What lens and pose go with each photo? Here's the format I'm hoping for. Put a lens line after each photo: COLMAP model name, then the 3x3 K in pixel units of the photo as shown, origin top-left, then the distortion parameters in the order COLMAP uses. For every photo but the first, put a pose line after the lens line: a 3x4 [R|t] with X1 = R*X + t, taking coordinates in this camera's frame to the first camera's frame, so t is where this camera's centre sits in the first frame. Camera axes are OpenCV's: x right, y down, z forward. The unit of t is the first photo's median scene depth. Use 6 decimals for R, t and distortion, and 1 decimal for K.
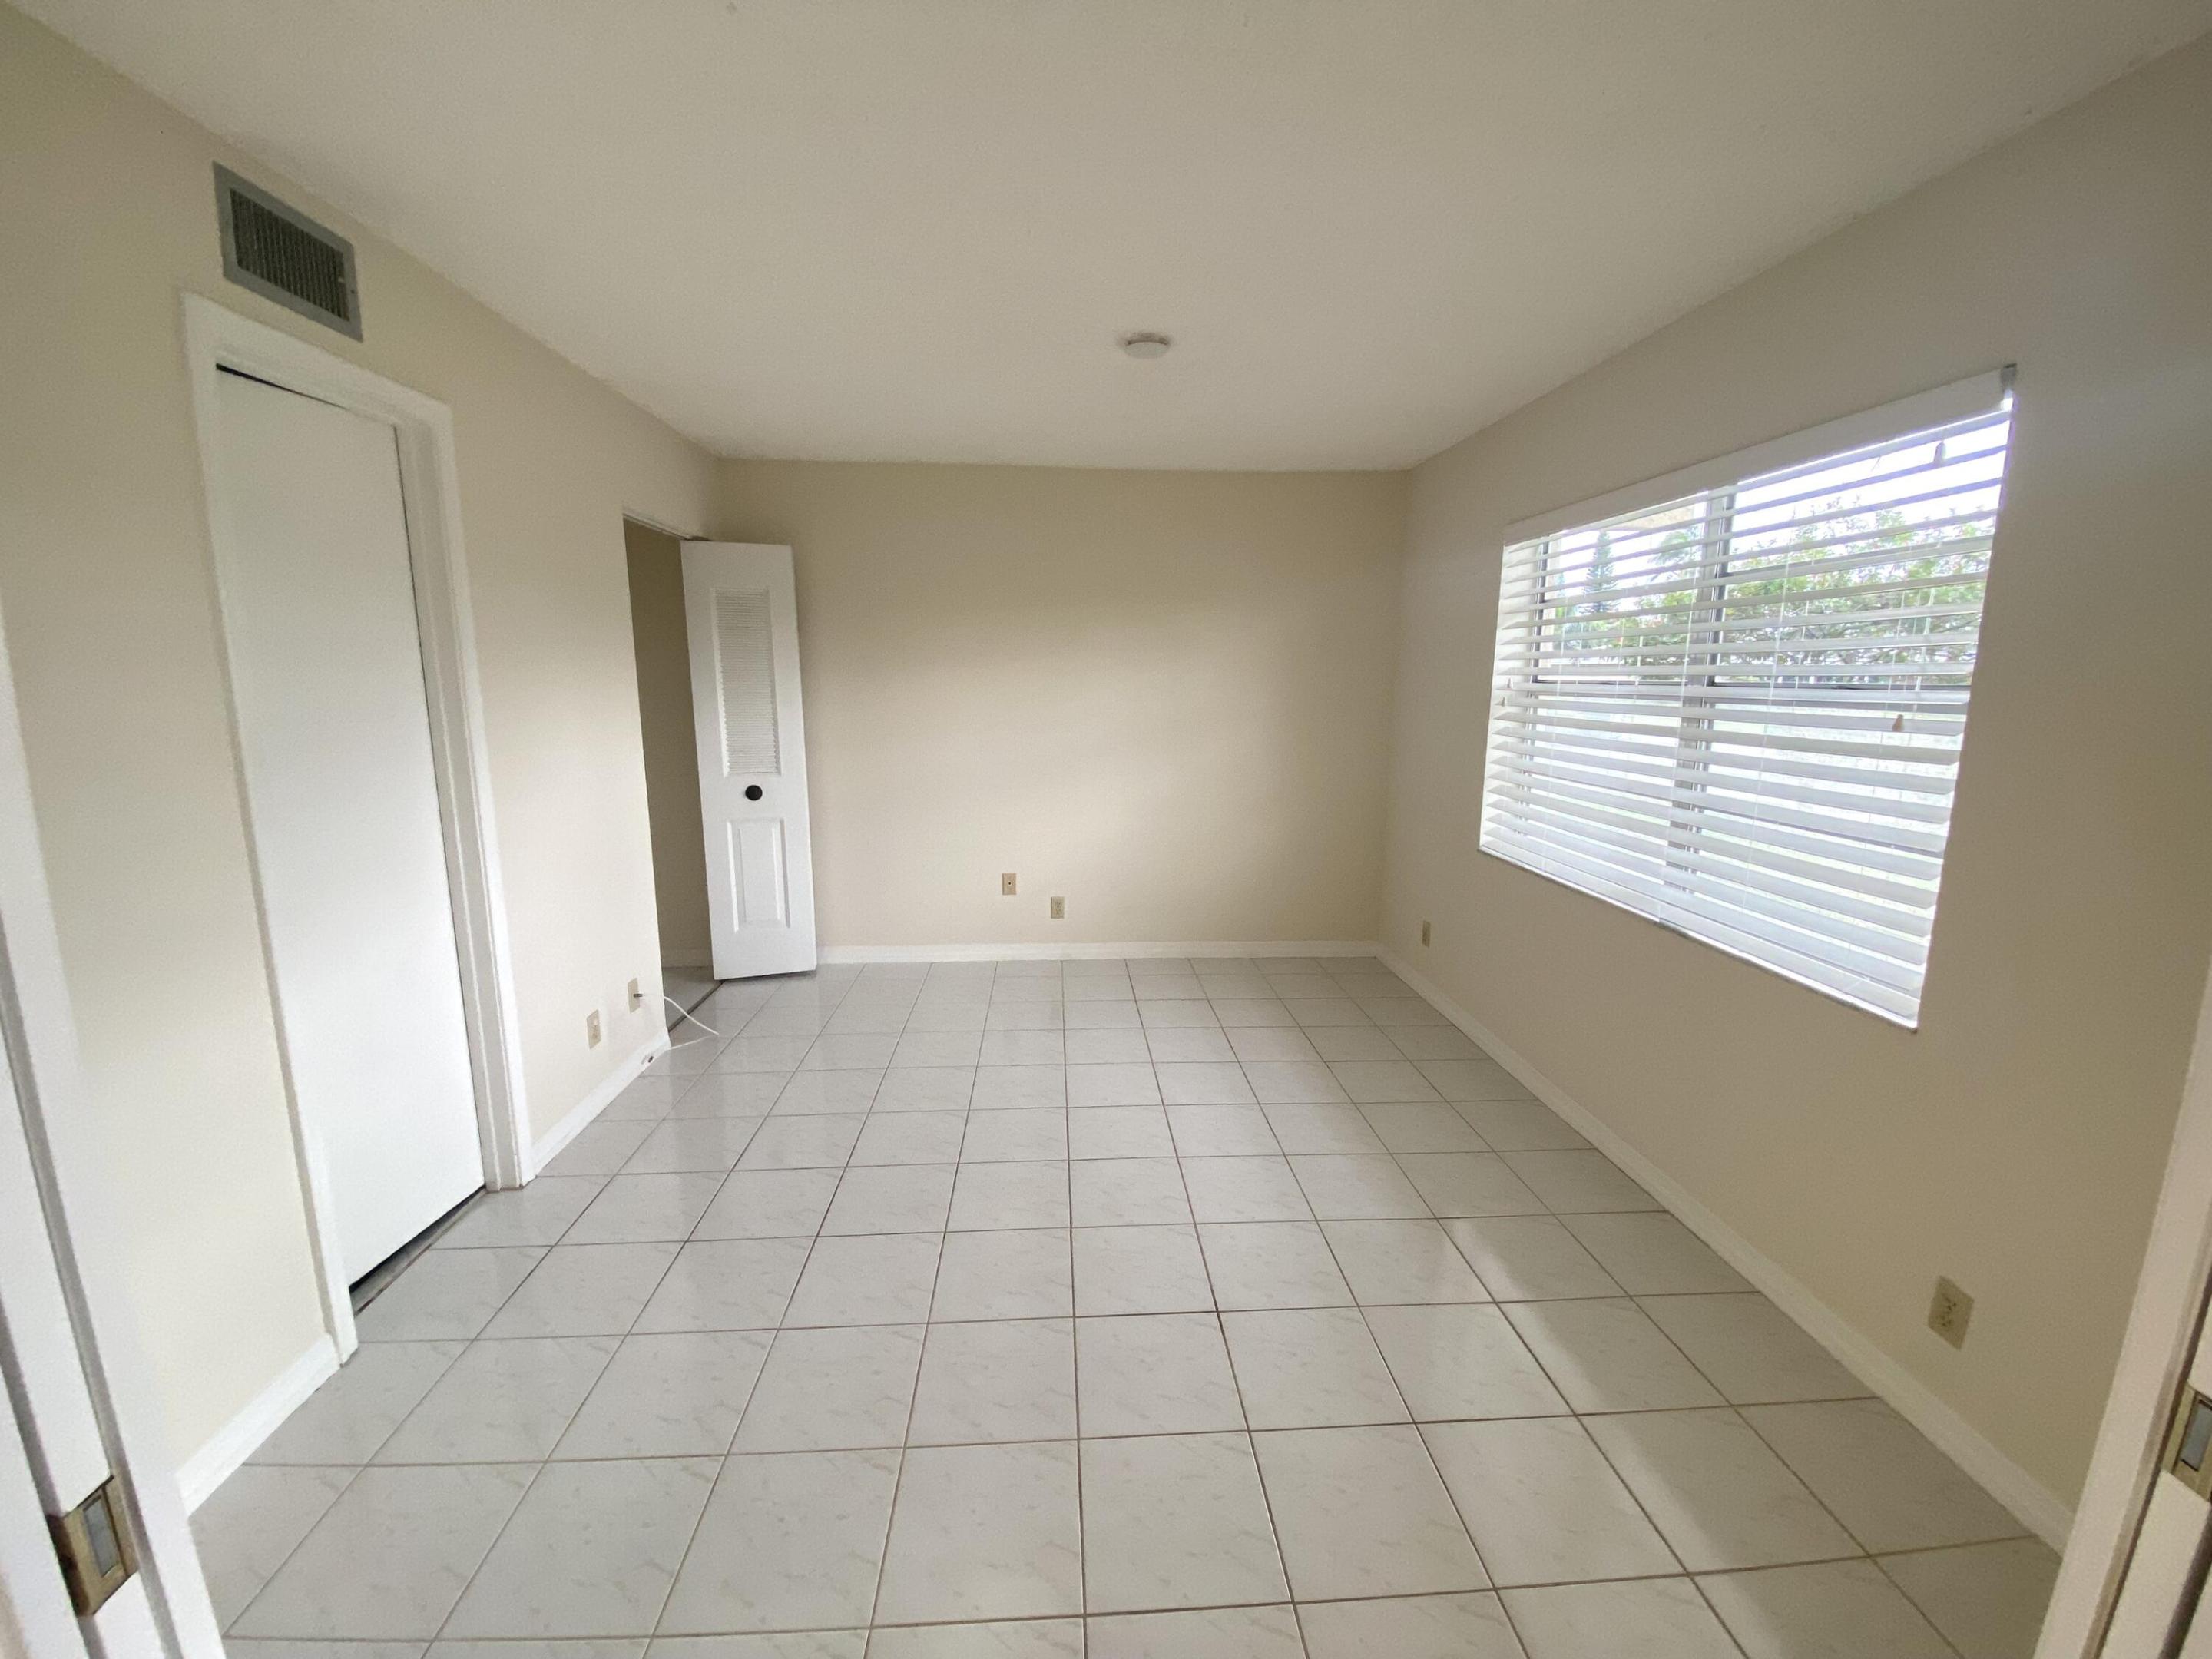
lens RADIAL K [[895.1, 0, 1110.9], [0, 895.1, 832.6], [0, 0, 1]] dist [0.012731, -0.000747]
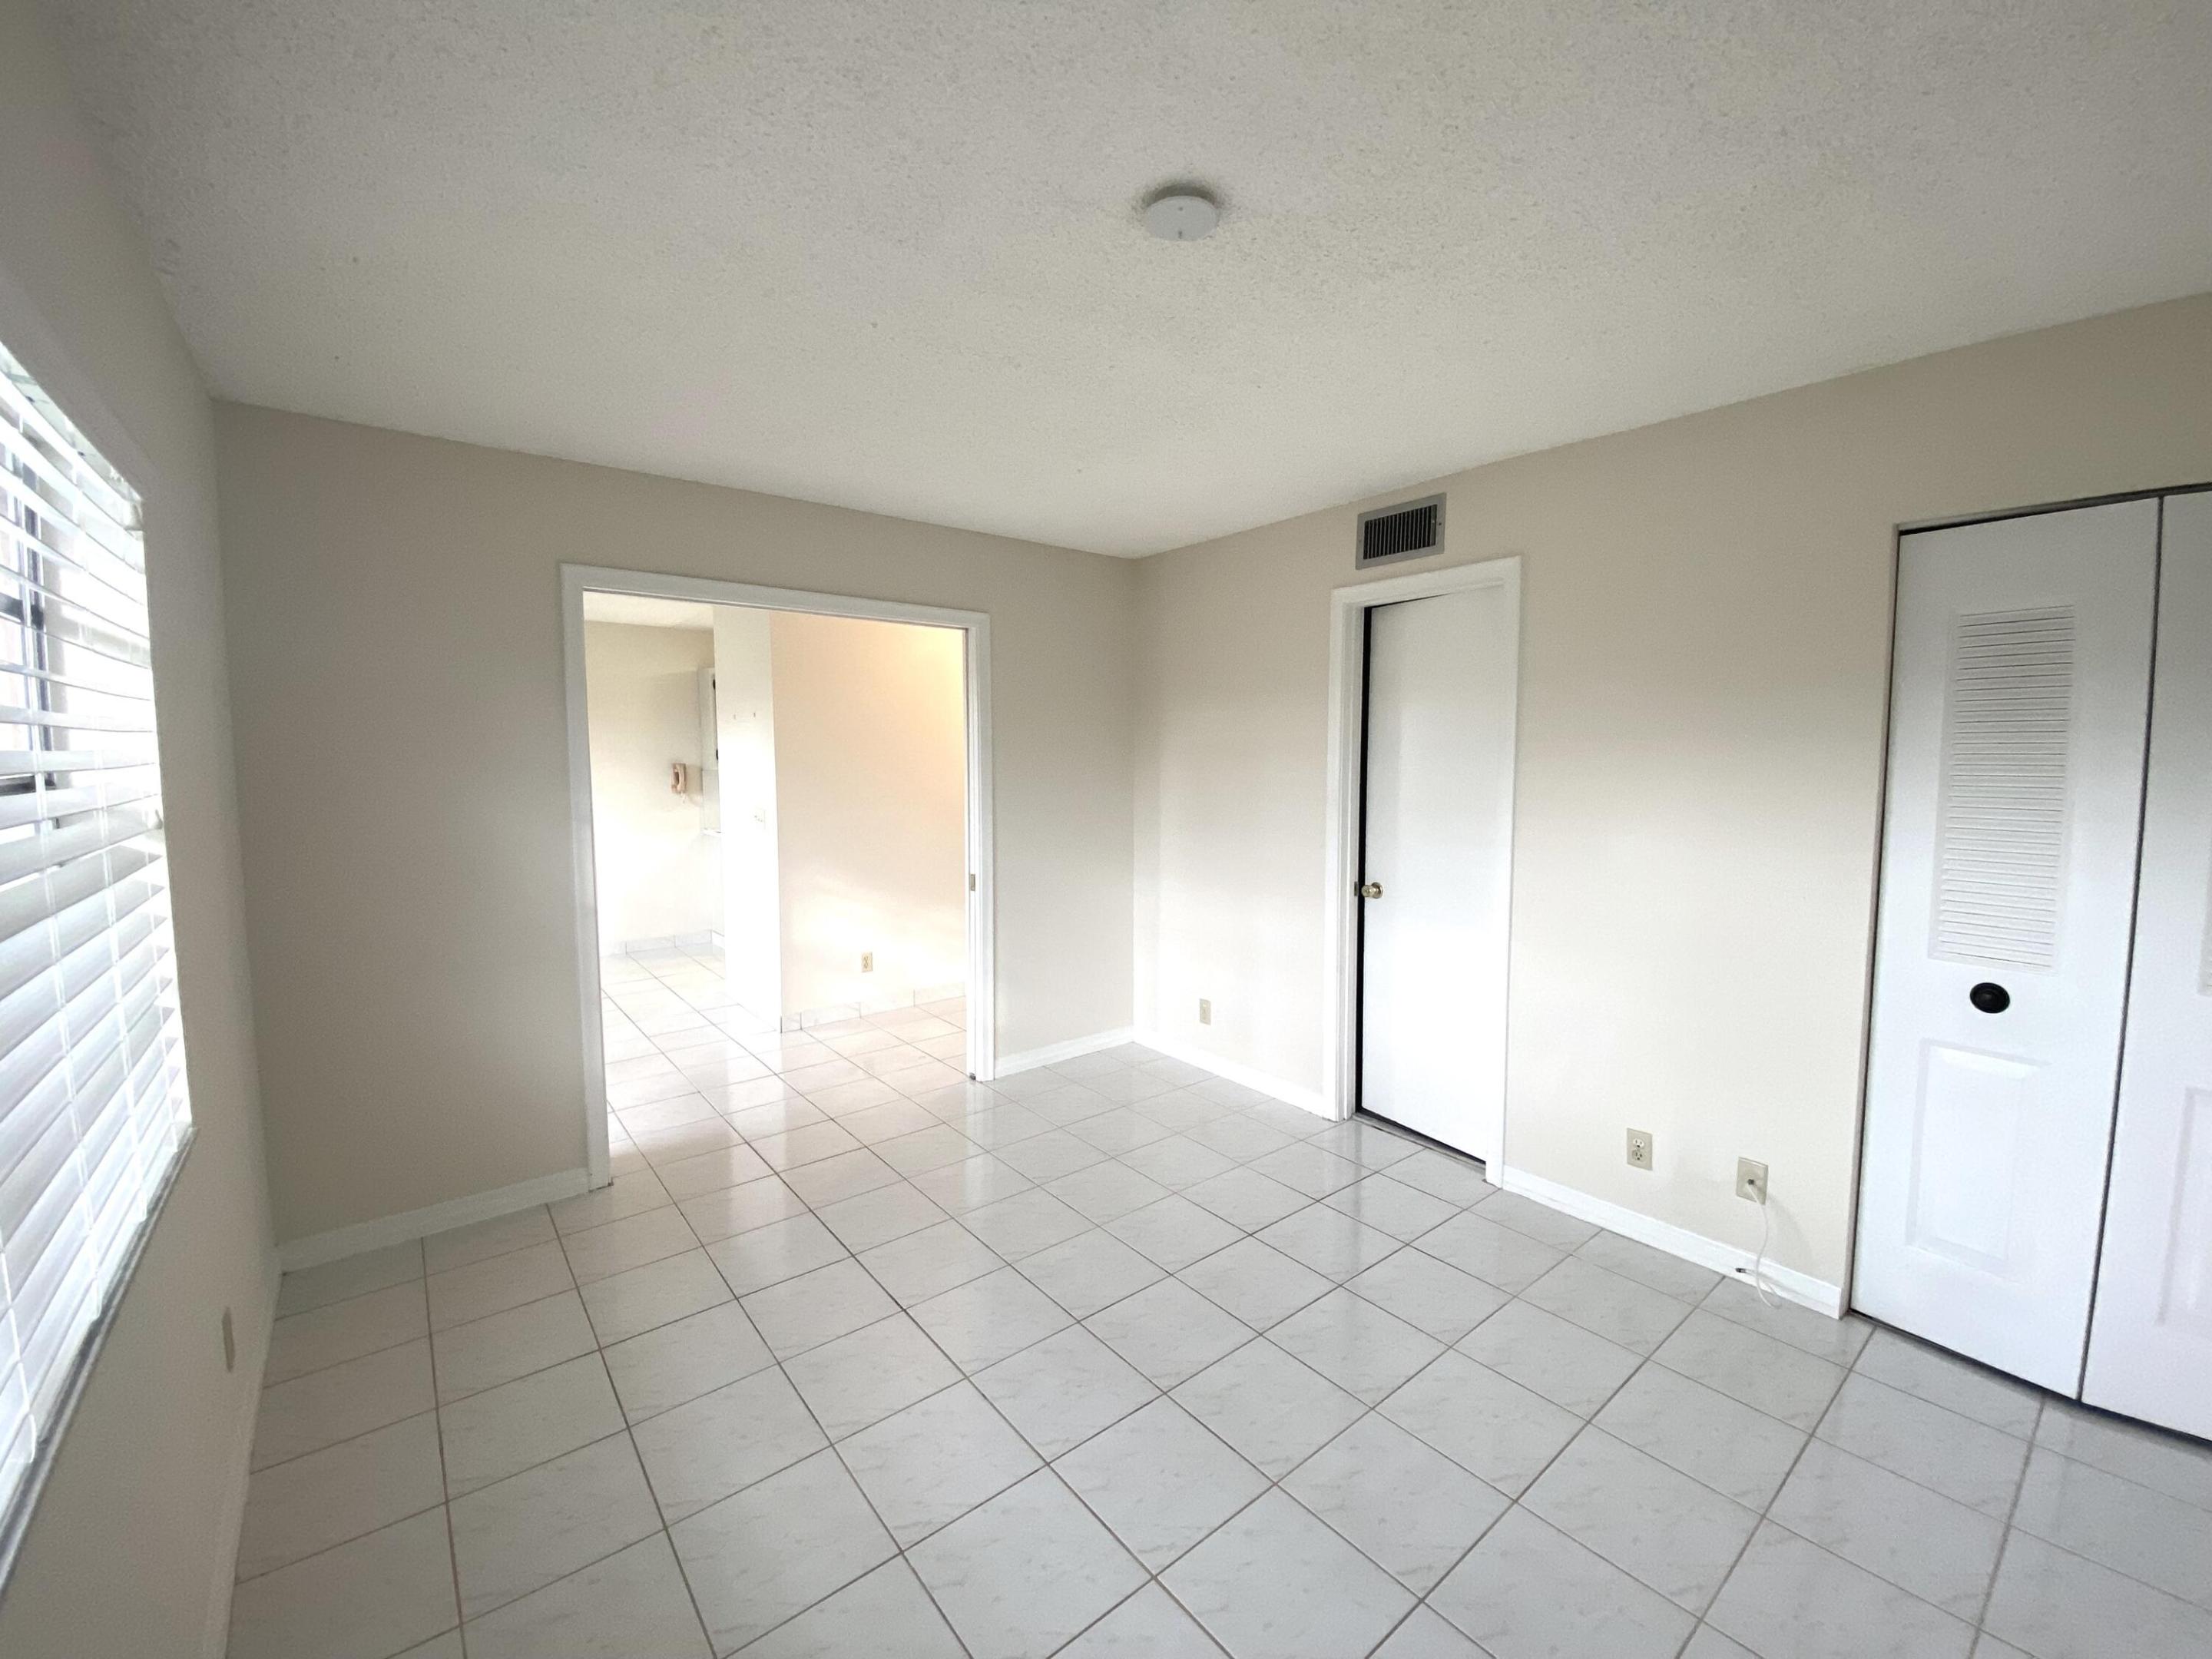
lens RADIAL K [[895.1, 0, 1103.9], [0, 895.1, 832.6], [0, 0, 1]] dist [0.012731, -0.000747]
pose [[-0.803828, 0.049934, -0.592762, 0.463116], [-0.110843, 0.966446, 0.231725, -0.291476], [0.584443, 0.251971, -0.771322, 1.563911]]
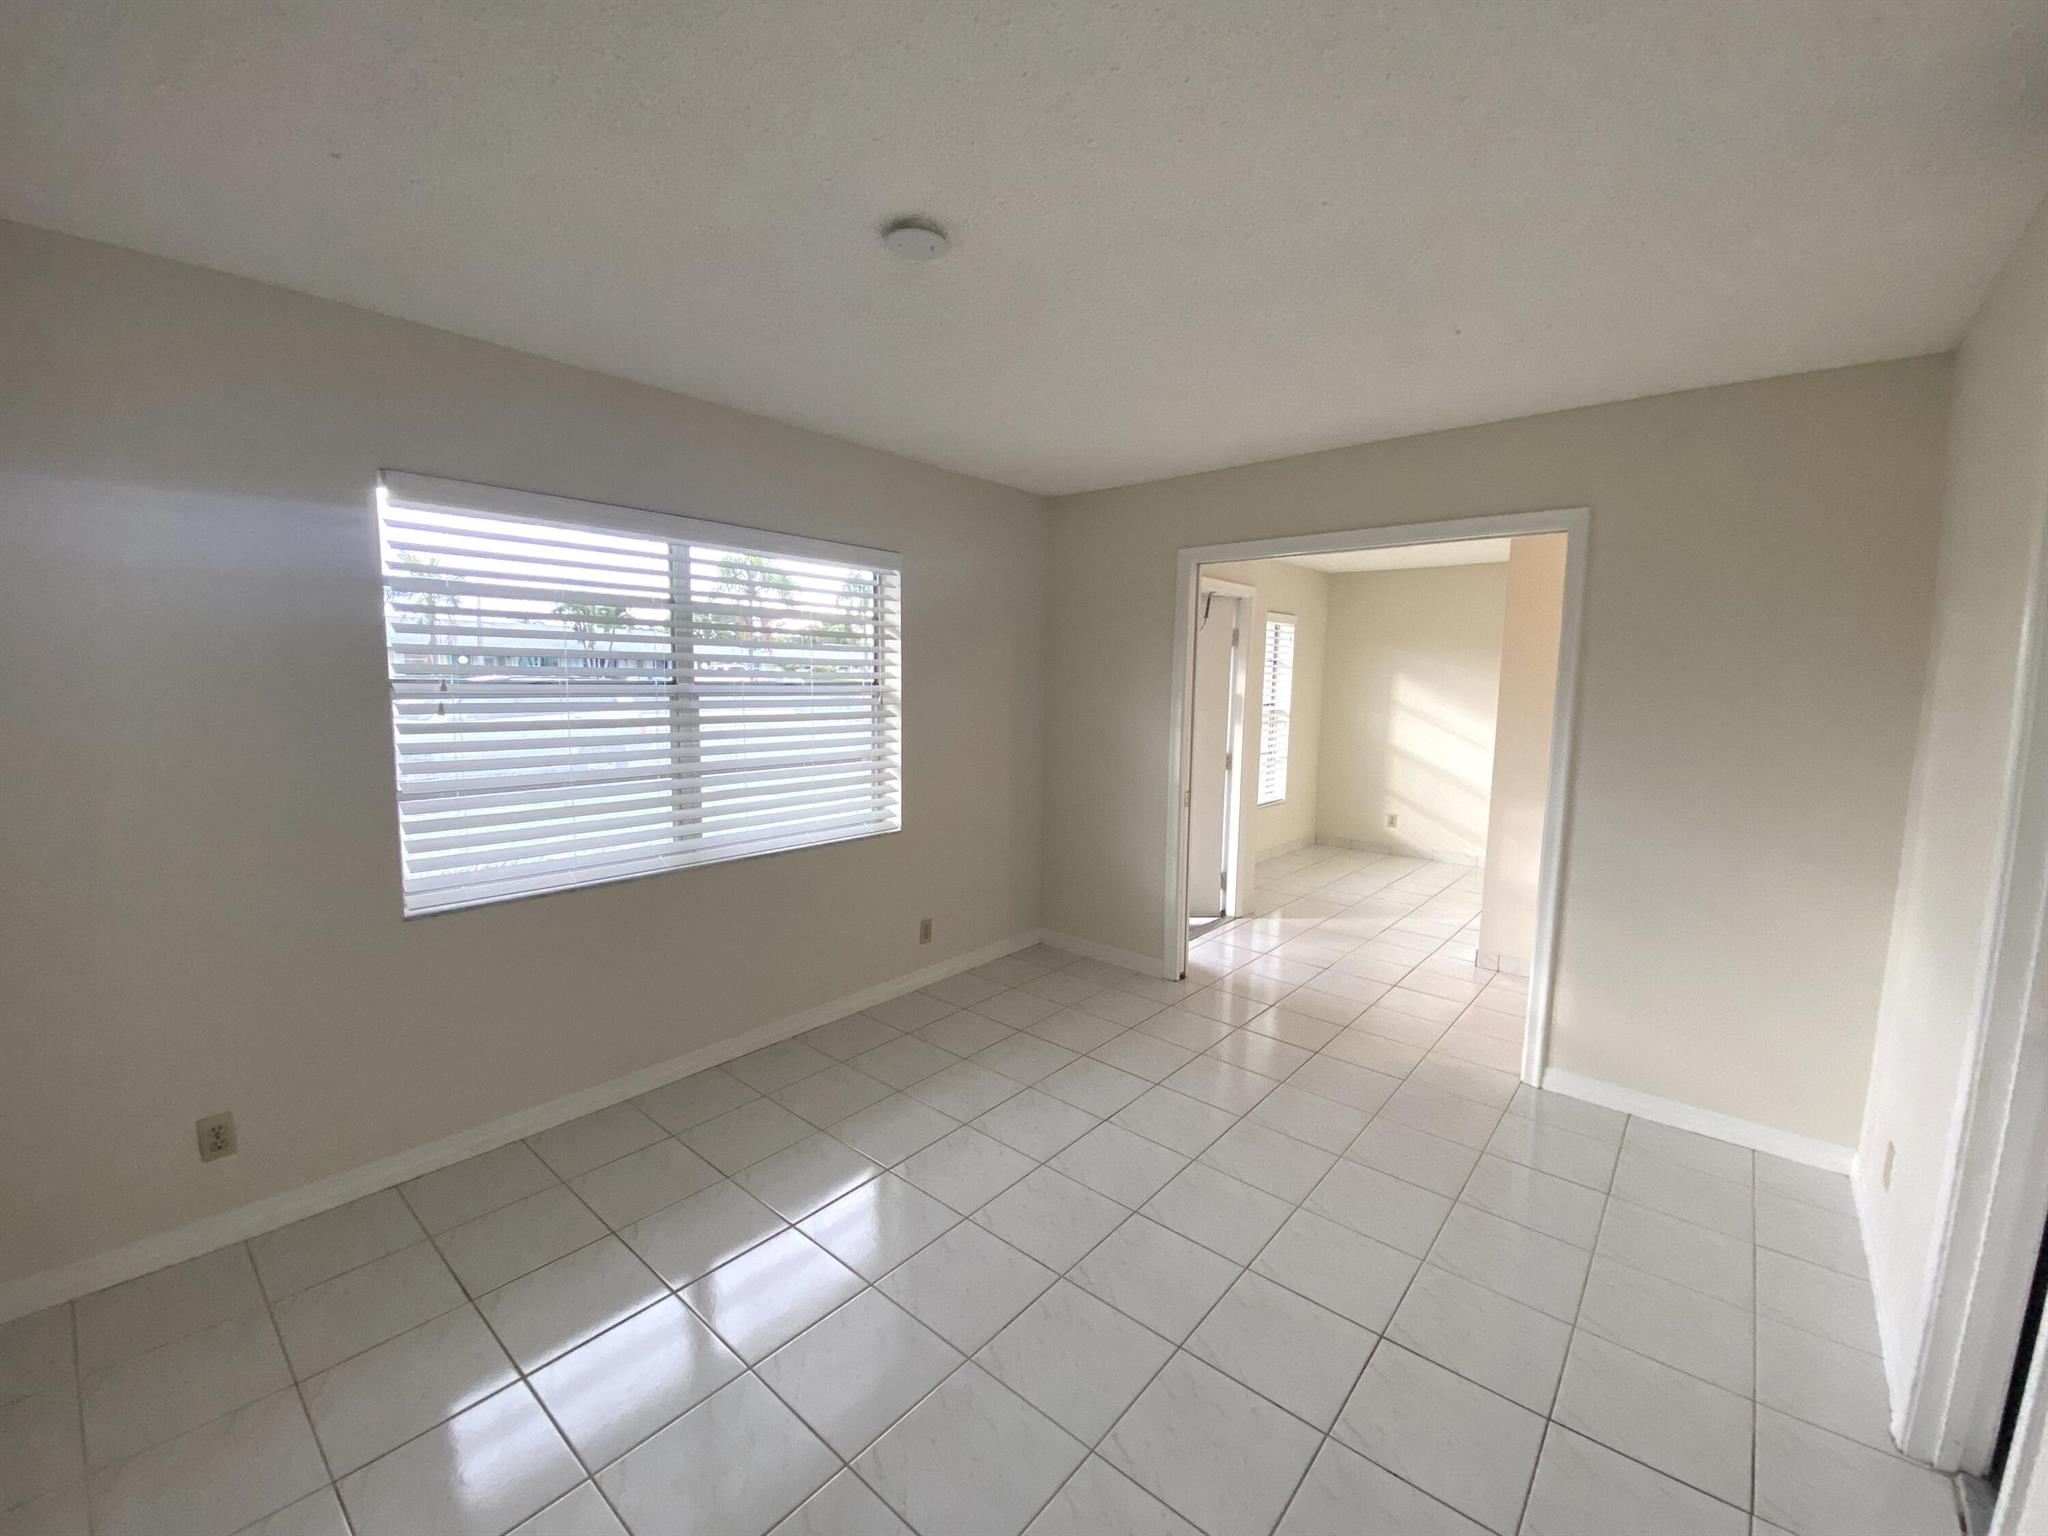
lens RADIAL K [[828.7, 0, 1025.5], [0, 828.7, 762.5], [0, 0, 1]] dist [0.012731, -0.000747]
pose [[-0.722907, -0.088742, 0.685223, -0.557615], [0.107093, 0.965342, 0.238002, -0.291694], [-0.682595, 0.245436, -0.688350, 1.543739]]
